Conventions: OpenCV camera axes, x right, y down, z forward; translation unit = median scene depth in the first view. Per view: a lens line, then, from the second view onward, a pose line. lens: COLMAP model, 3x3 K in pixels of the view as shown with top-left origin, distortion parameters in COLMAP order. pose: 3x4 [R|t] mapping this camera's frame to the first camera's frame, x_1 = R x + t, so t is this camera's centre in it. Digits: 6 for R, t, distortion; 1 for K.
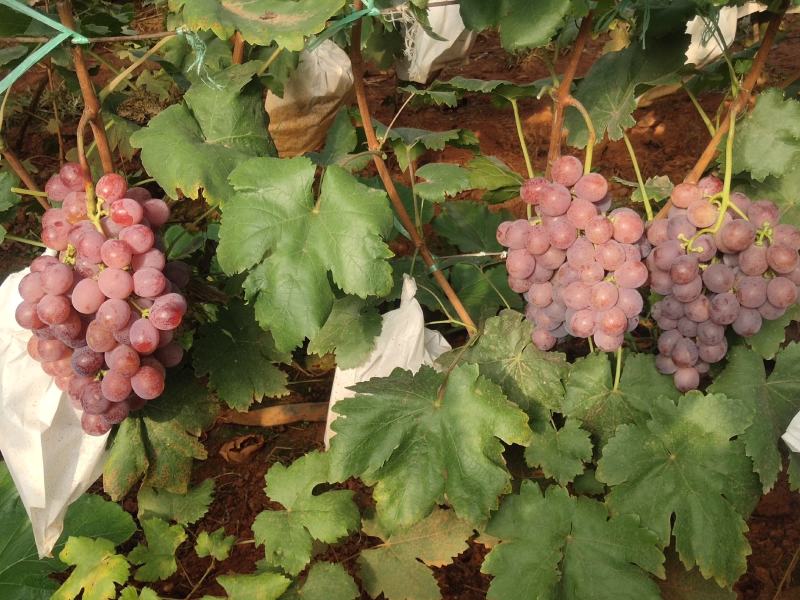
lens RADIAL K [[967.3, 0, 400.0], [0, 967.3, 300.0], [0, 0, 1]] dist [-0.019890, -0.015768]
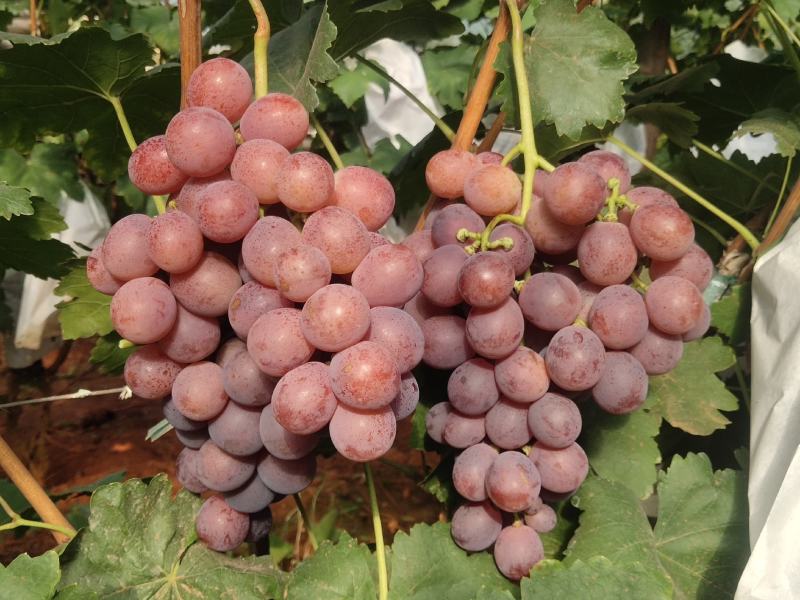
lens RADIAL K [[967.3, 0, 400.0], [0, 967.3, 300.0], [0, 0, 1]] dist [-0.019890, -0.015768]
pose [[0.938936, -0.059566, 0.338898, 0.076598], [0.187548, 0.914337, -0.358905, 0.126765], [-0.288488, 0.400549, 0.869675, 0.519314]]
